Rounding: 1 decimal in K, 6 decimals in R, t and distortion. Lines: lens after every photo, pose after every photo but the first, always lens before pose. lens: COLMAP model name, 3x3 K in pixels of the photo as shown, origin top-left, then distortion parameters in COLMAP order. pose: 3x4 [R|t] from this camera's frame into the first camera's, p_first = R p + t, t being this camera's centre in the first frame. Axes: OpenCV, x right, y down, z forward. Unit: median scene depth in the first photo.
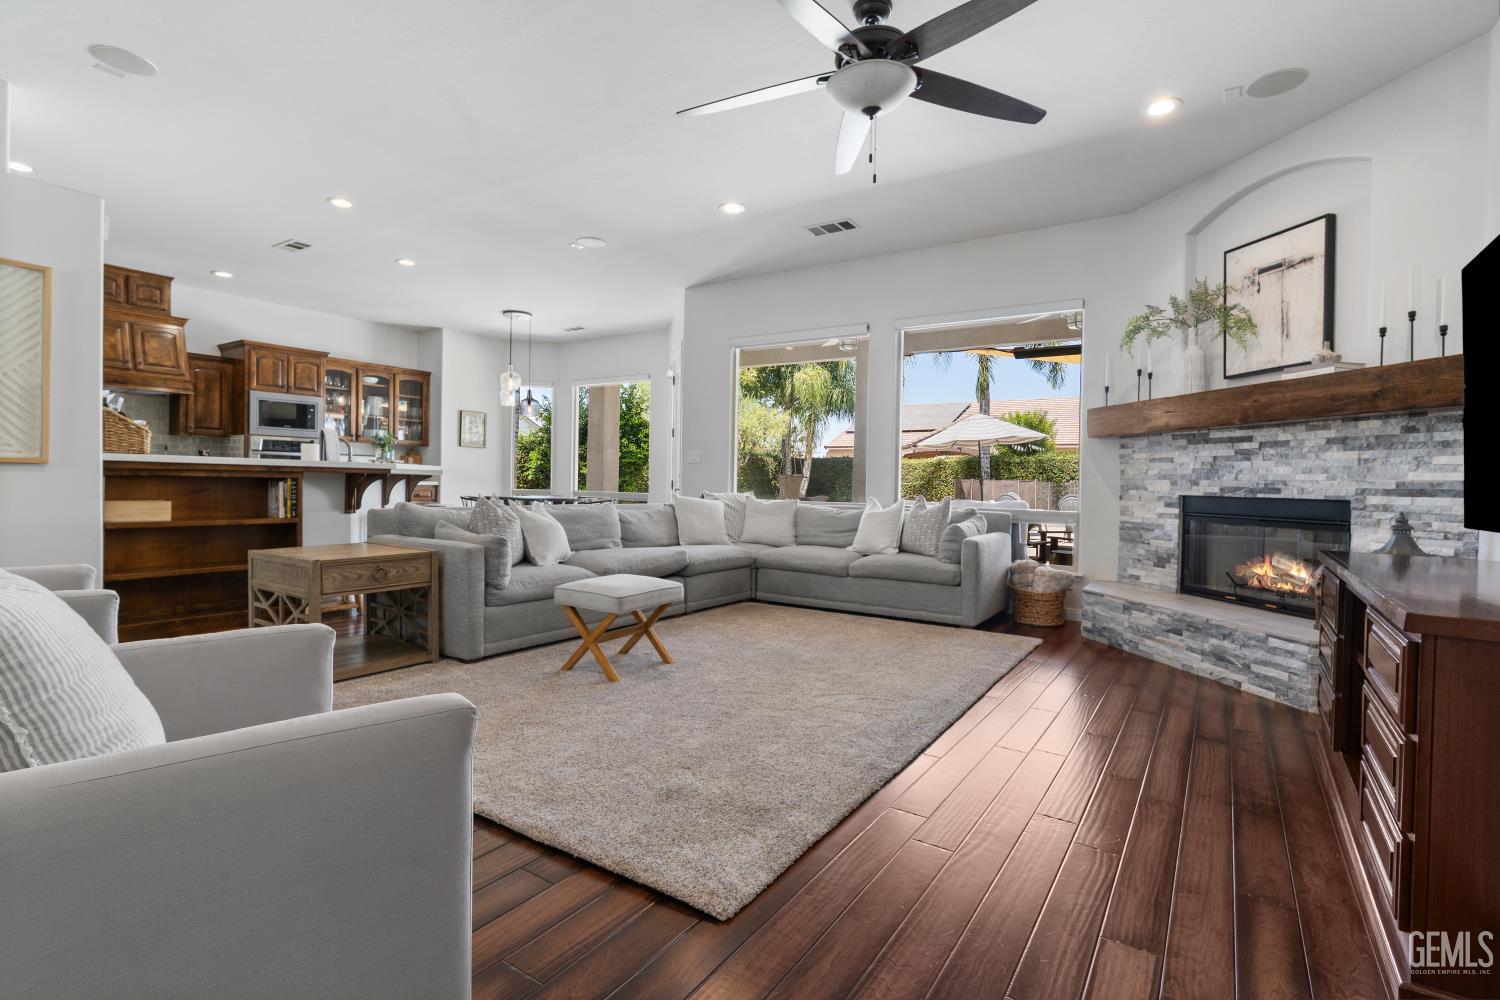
lens RADIAL K [[725.8, 0, 735.1], [0, 725.8, 498.0], [0, 0, 1]] dist [0.004842, -0.002349]
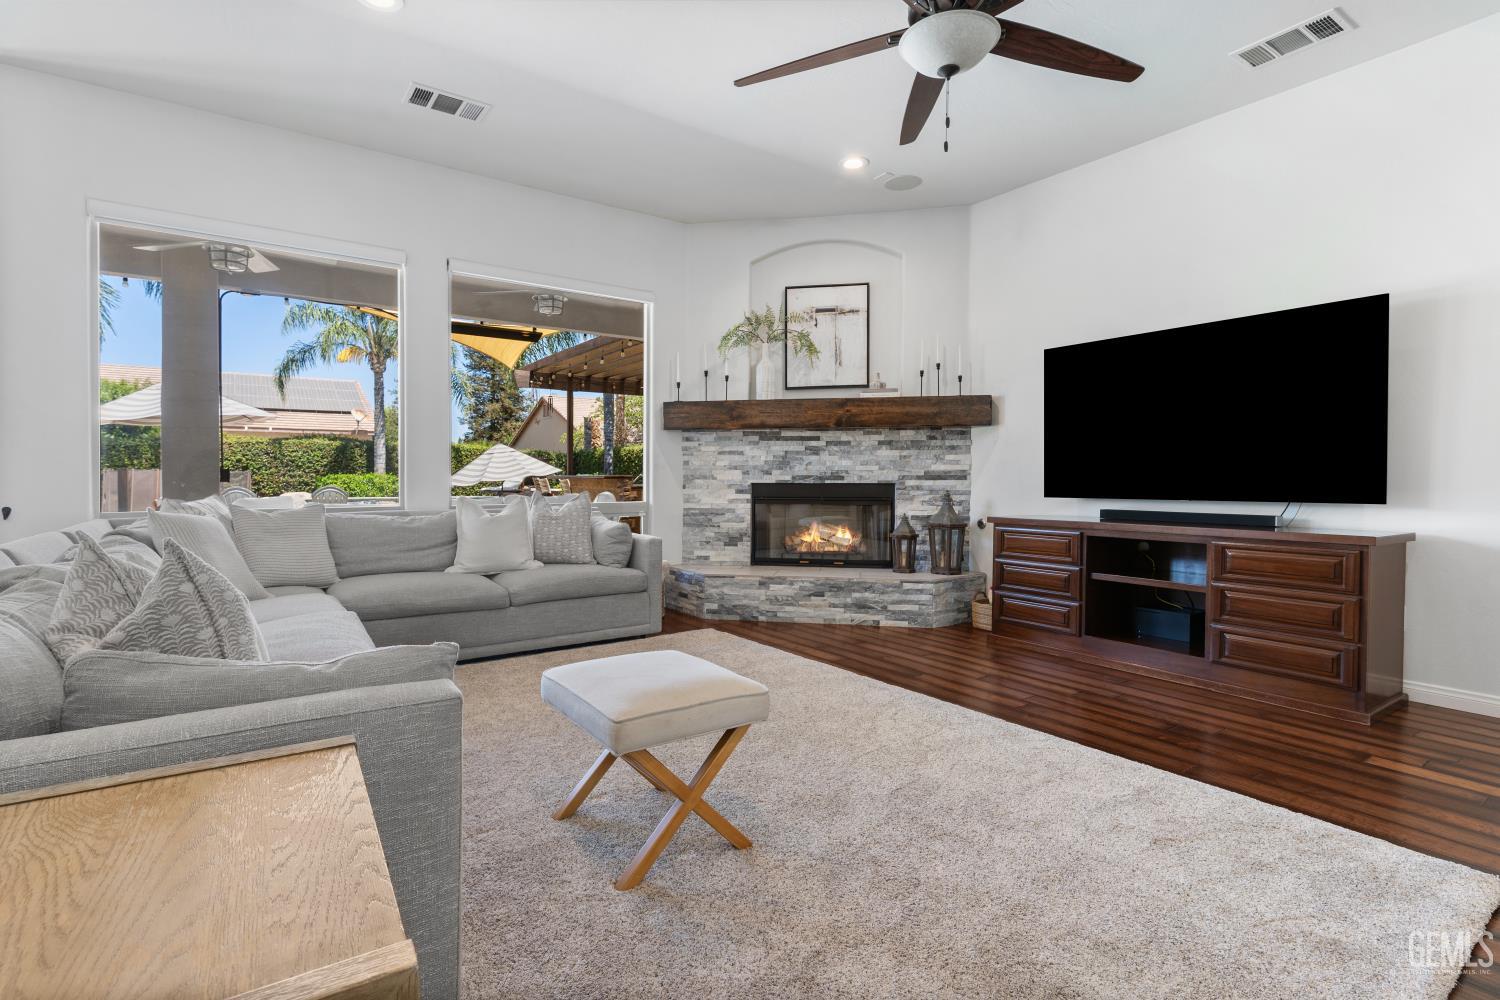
lens RADIAL K [[725.8, 0, 754.5], [0, 725.8, 495.5], [0, 0, 1]] dist [0.004842, -0.002349]
pose [[0.350609, -0.043158, 0.935527, -0.532534], [0.028277, 0.998970, 0.035487, -0.027284], [-0.936095, 0.014012, 0.351468, 0.623646]]
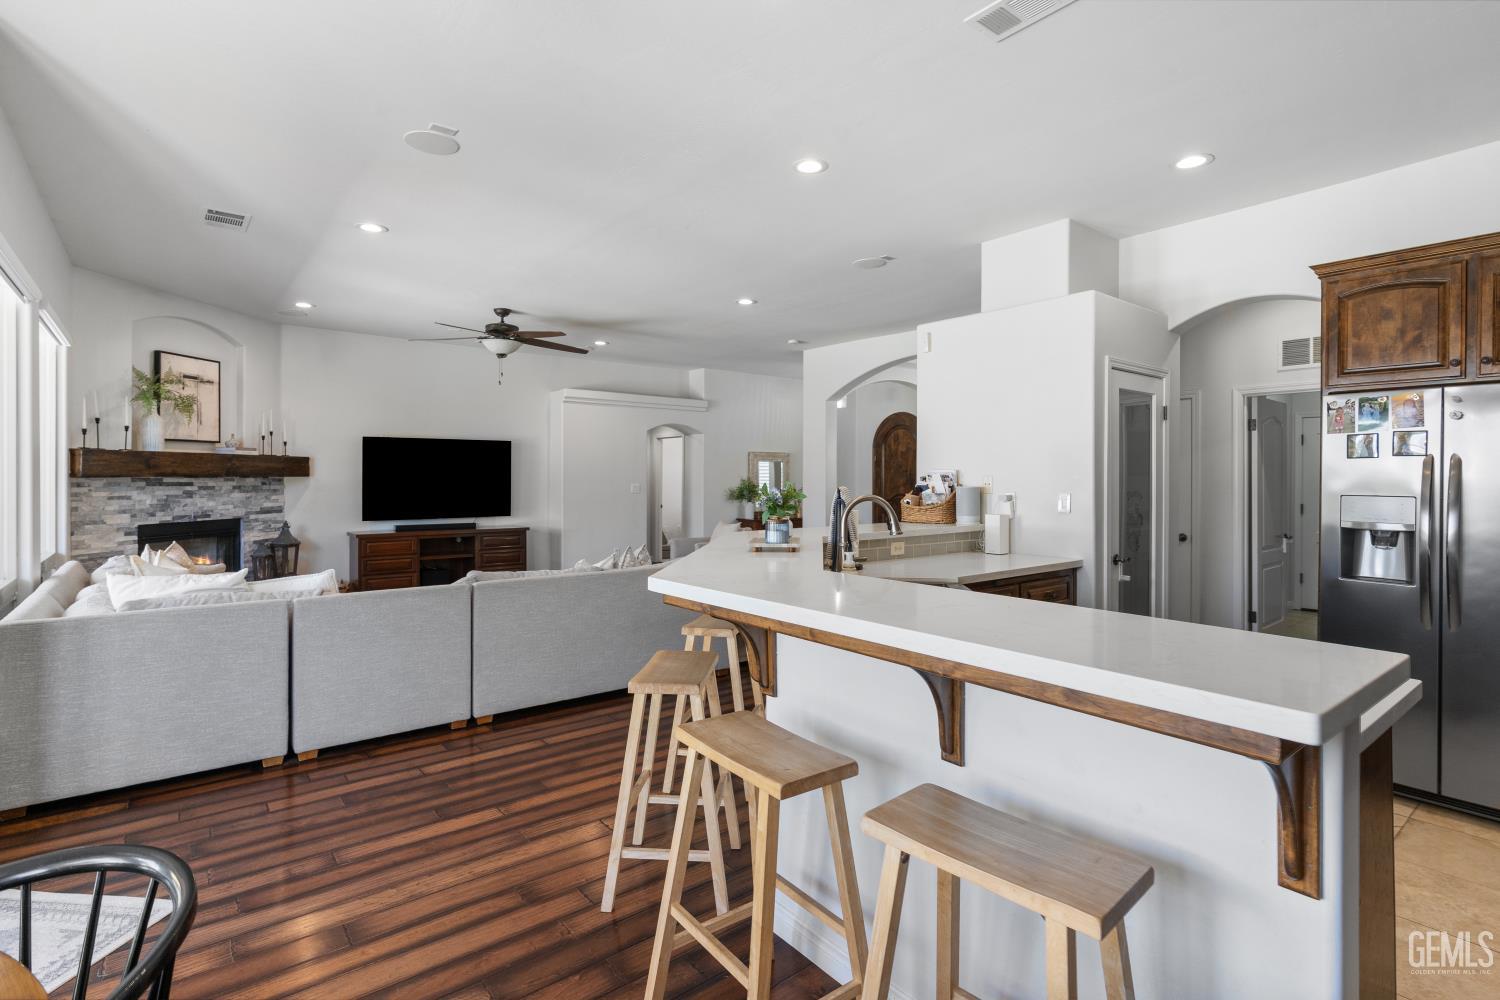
lens RADIAL K [[725.8, 0, 740.8], [0, 725.8, 501.0], [0, 0, 1]] dist [0.004842, -0.002349]
pose [[-0.950960, -0.030959, 0.307760, -0.858607], [-0.013087, 0.998115, 0.059965, -0.147991], [-0.309036, 0.052997, -0.949573, 2.034431]]
